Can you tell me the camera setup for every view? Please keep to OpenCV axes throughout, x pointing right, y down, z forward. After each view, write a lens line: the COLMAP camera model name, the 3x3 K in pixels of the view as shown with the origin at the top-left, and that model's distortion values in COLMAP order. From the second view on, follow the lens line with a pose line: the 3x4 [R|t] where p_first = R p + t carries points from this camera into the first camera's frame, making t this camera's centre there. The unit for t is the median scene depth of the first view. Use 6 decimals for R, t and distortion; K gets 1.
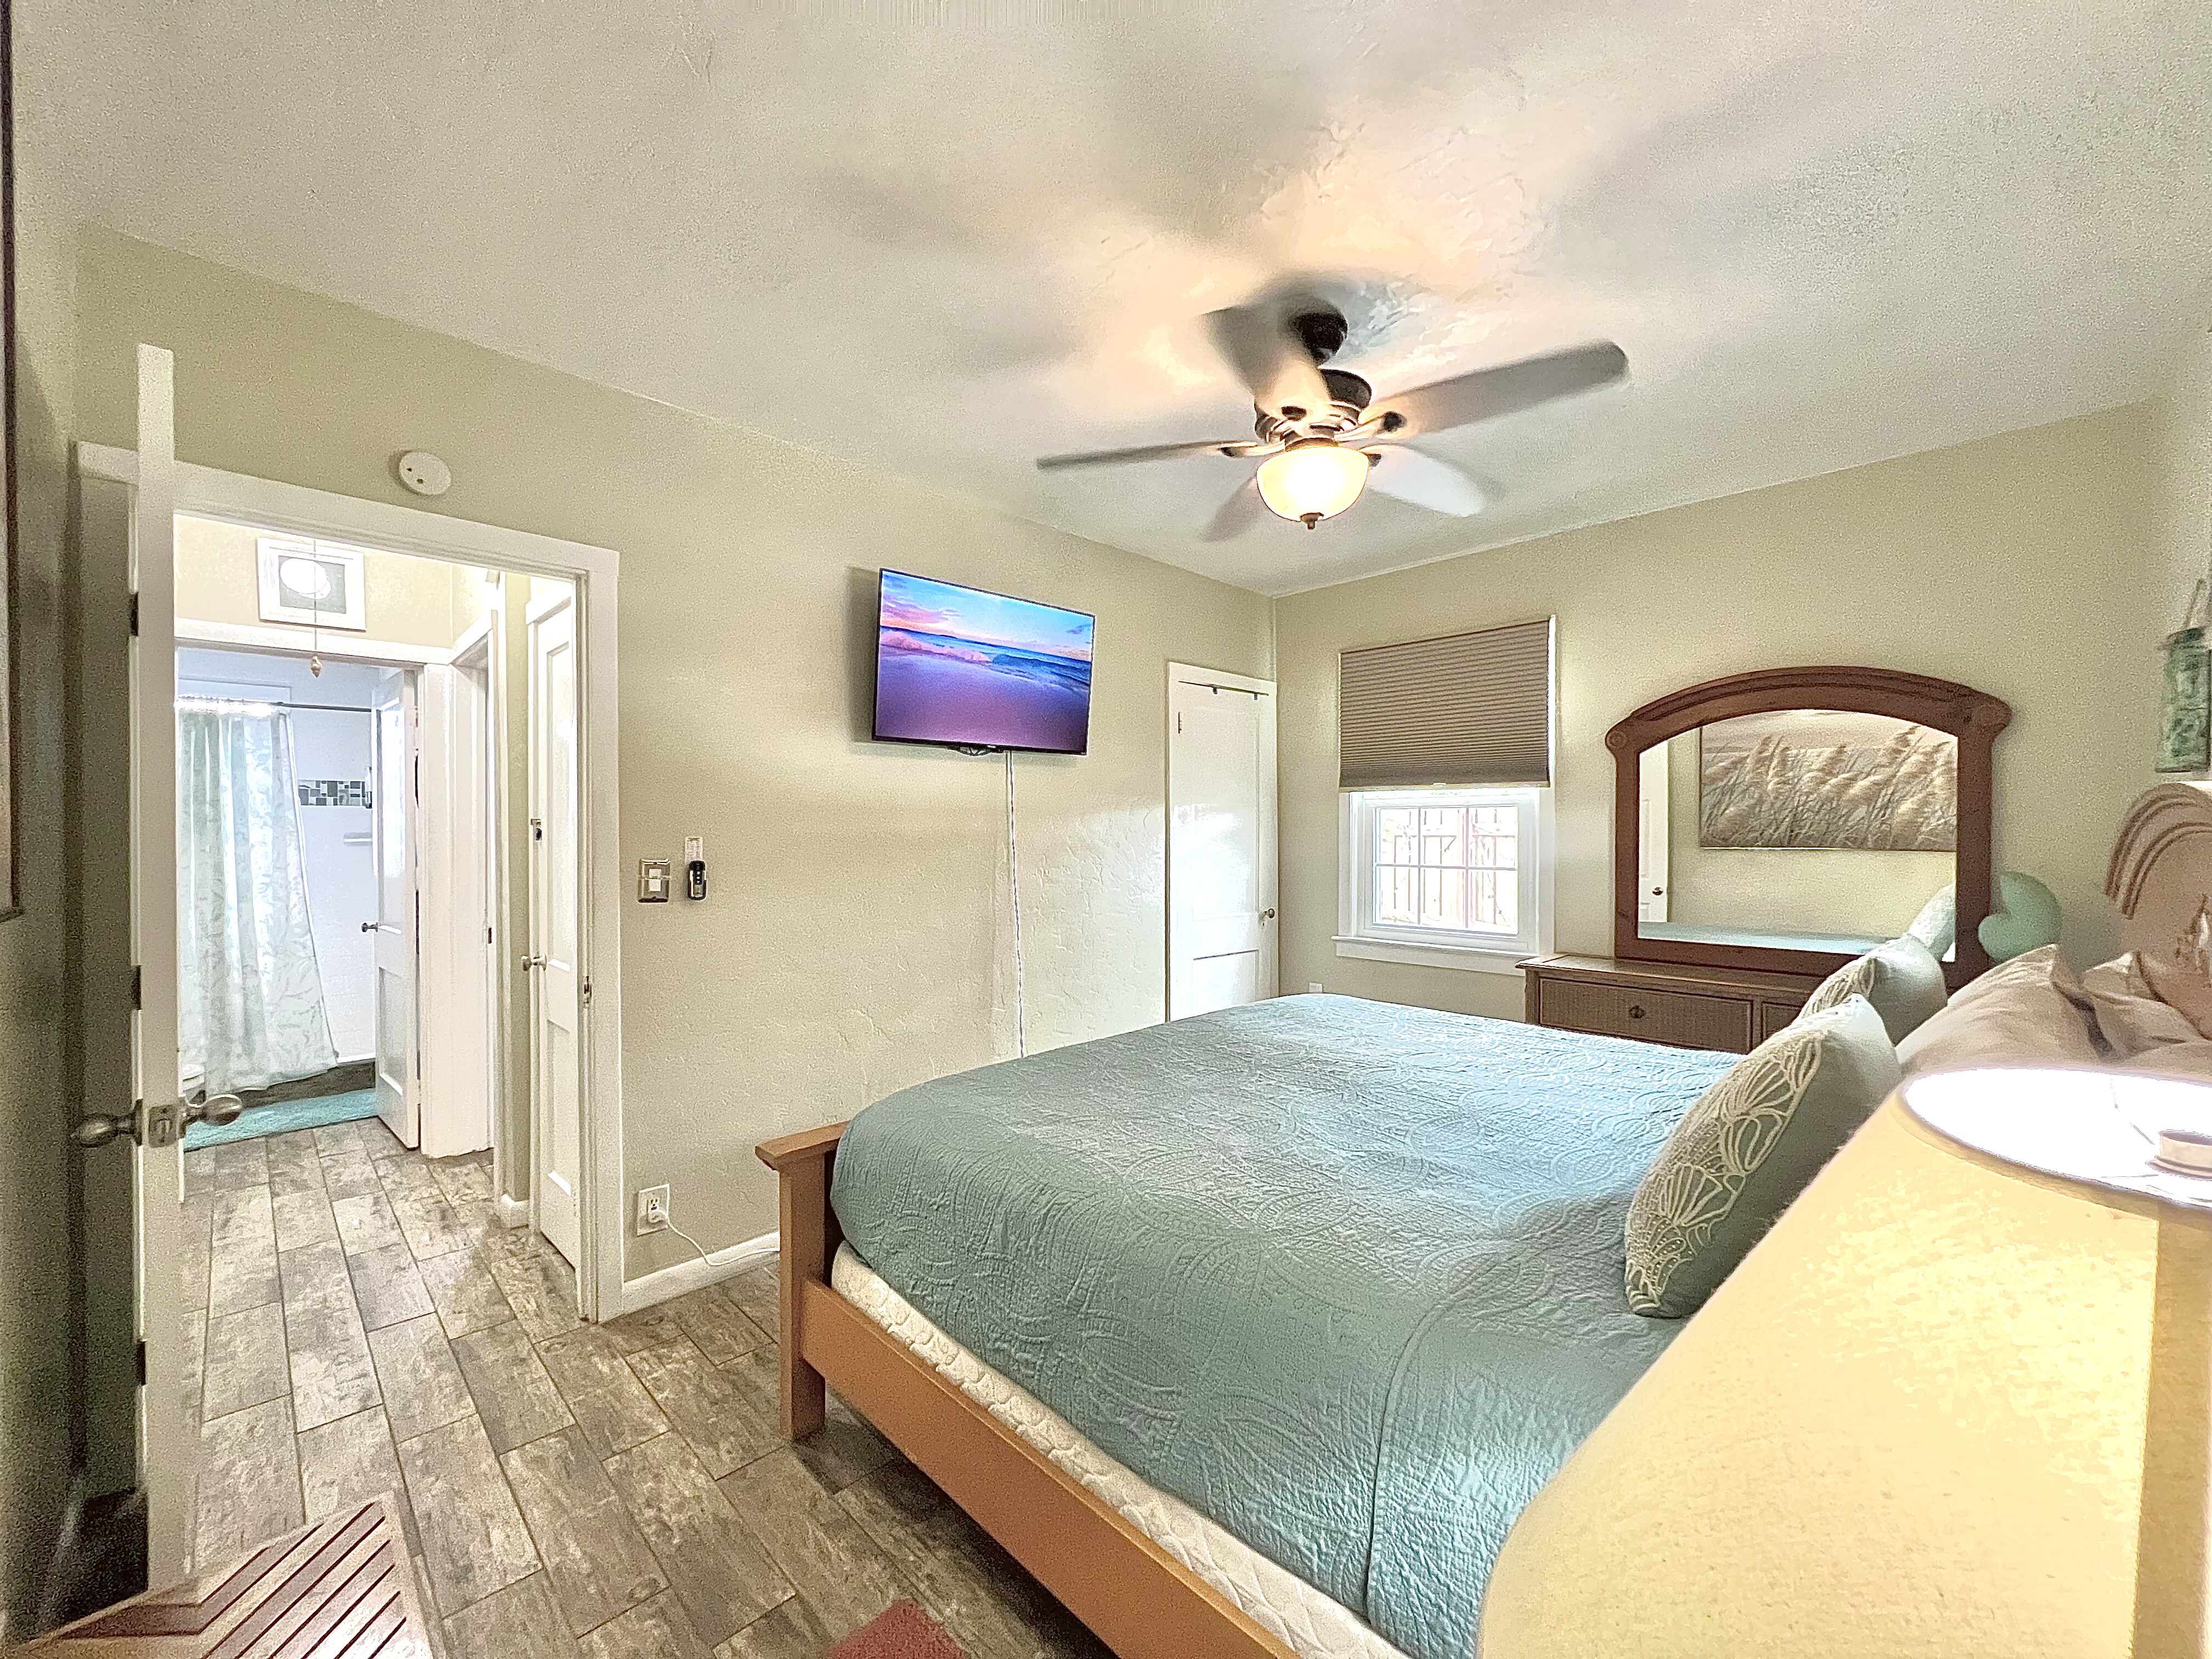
lens RADIAL K [[882.8, 0, 1106.2], [0, 882.8, 836.3], [0, 0, 1]] dist [-0.000458, -0.000103]
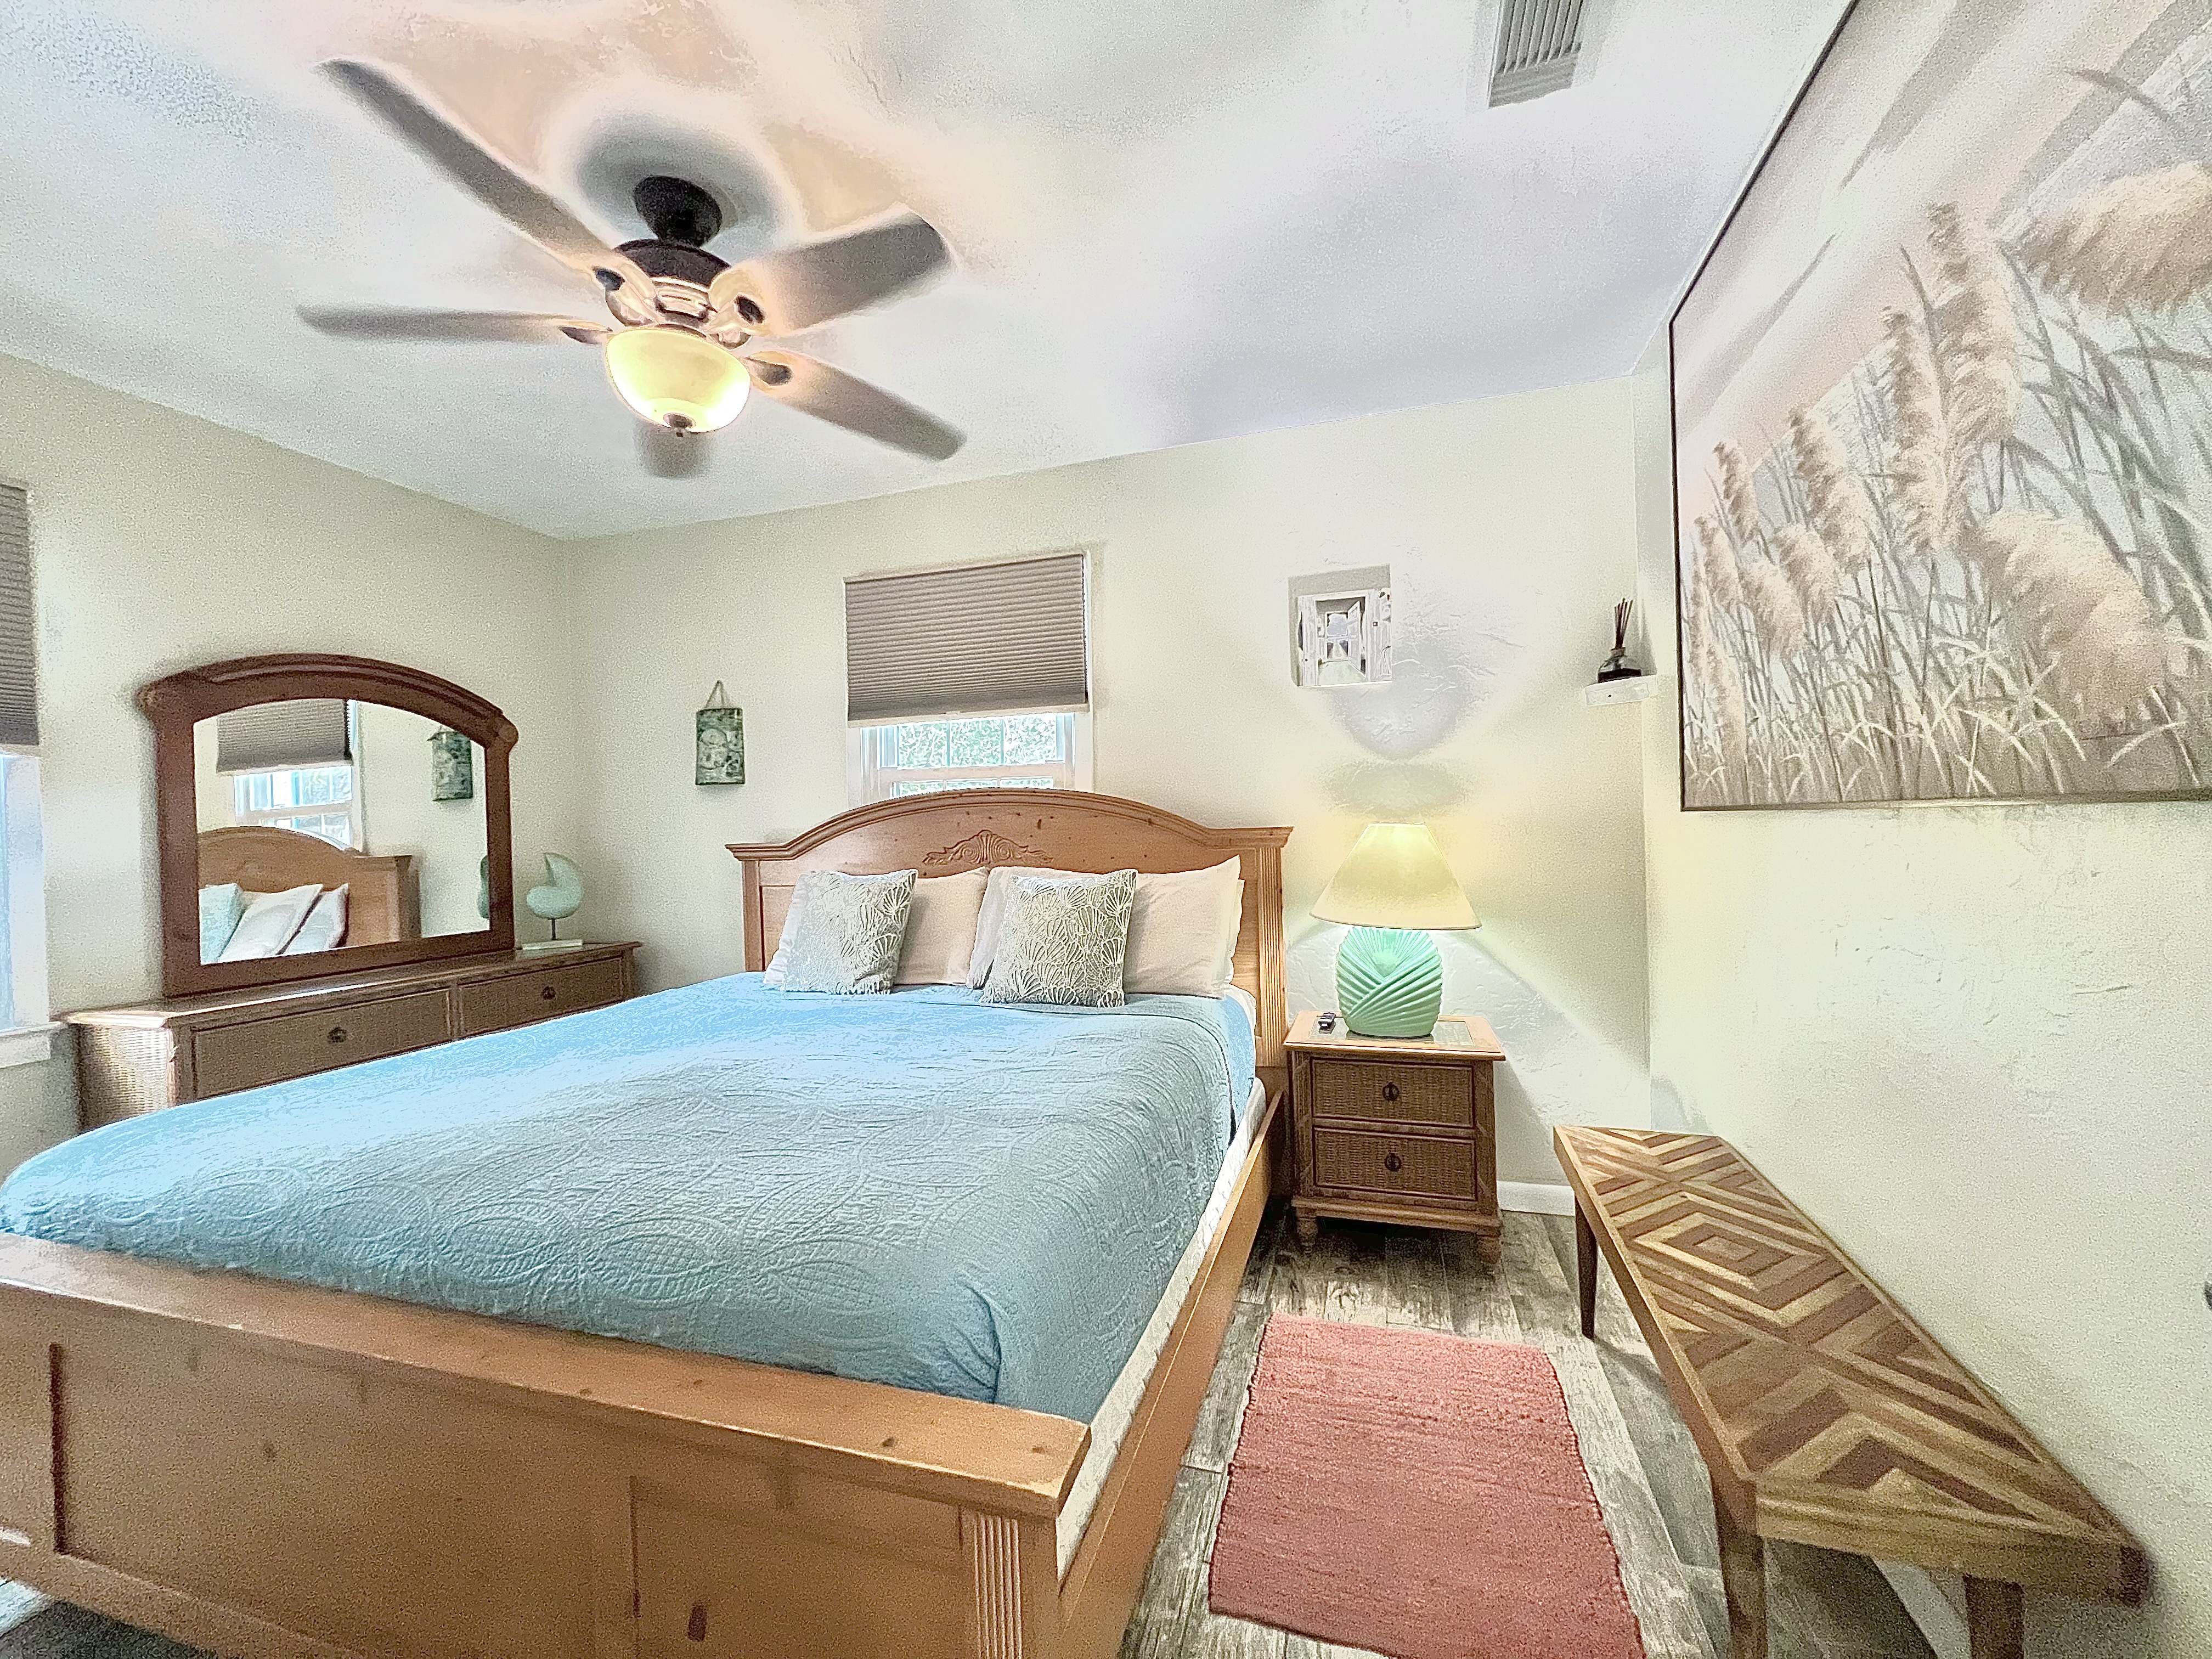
lens RADIAL K [[882.8, 0, 1108.3], [0, 882.8, 834.5], [0, 0, 1]] dist [-0.000458, -0.000103]
pose [[-0.463641, 0.007538, 0.885991, -0.762240], [0.034873, 0.999344, 0.009747, 0.039150], [-0.885336, 0.035416, -0.463600, 1.137713]]
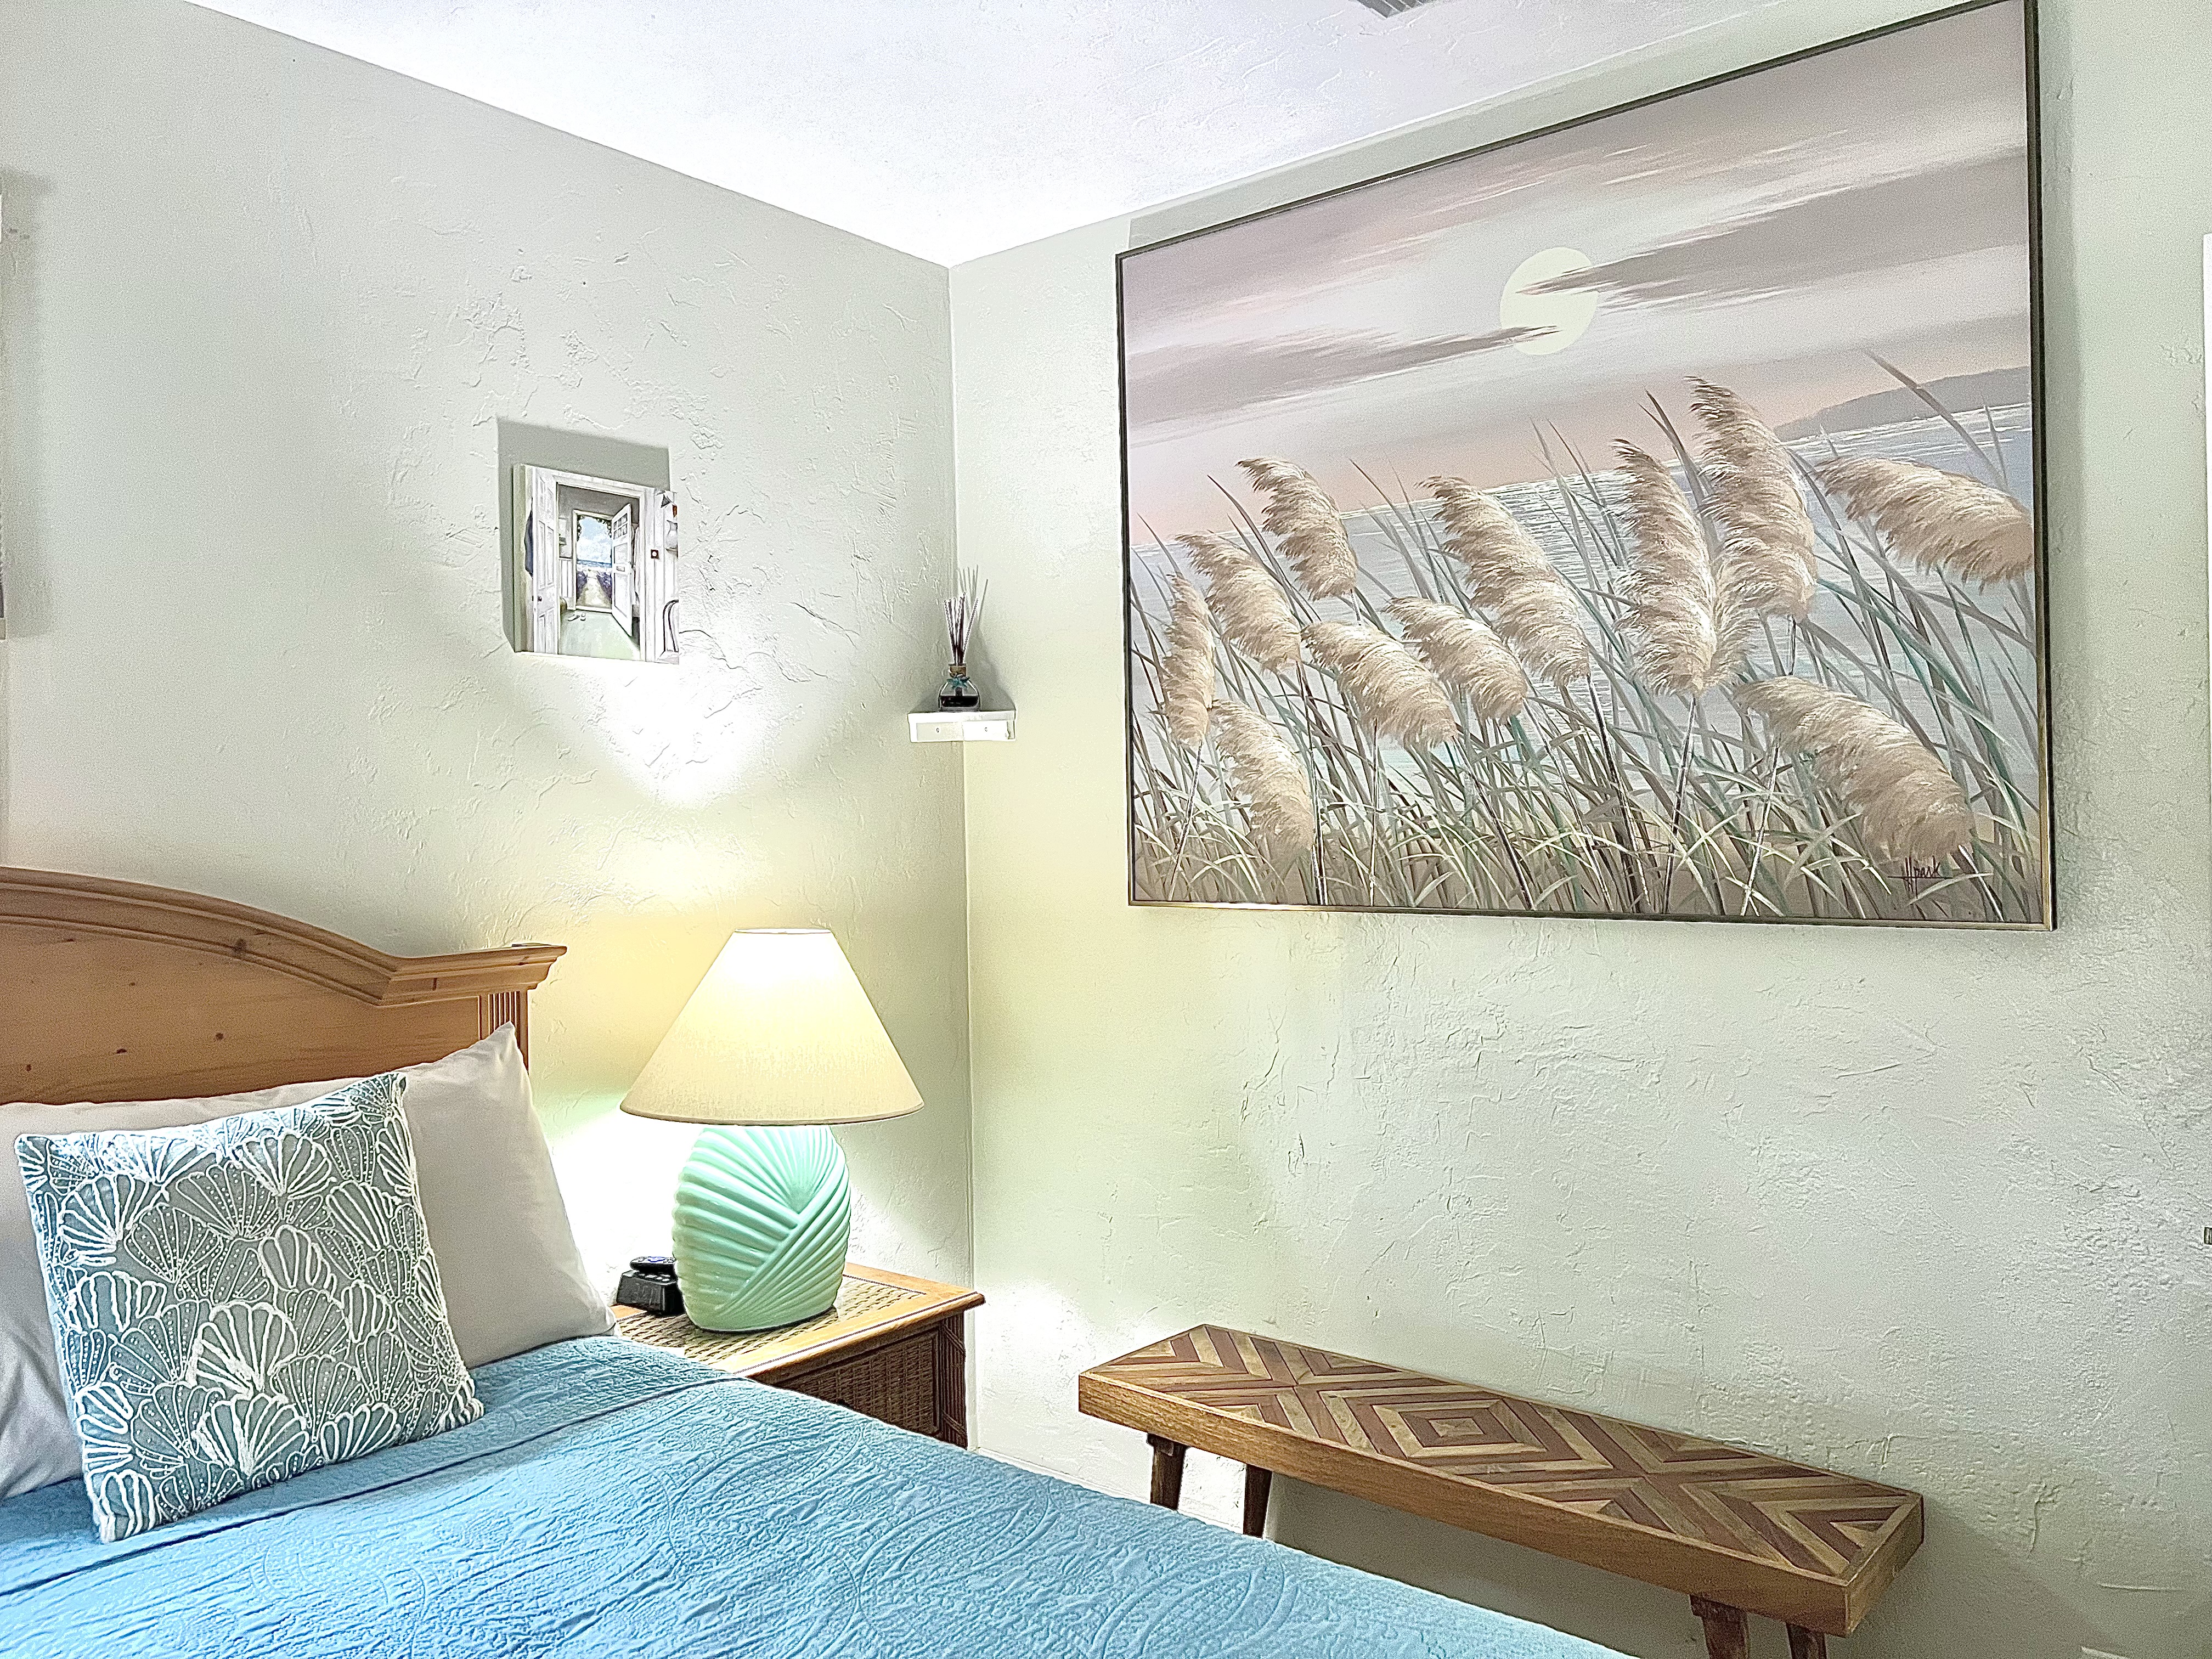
lens RADIAL K [[1663.3, 0, 1111.5], [0, 1663.3, 821.9], [0, 0, 1]] dist [0.046438, -0.047523]
pose [[-0.994537, 0.020054, -0.102437, 0.066412], [0.019413, 0.999785, 0.007242, -0.046054], [0.102560, 0.005214, -0.994713, 1.552025]]
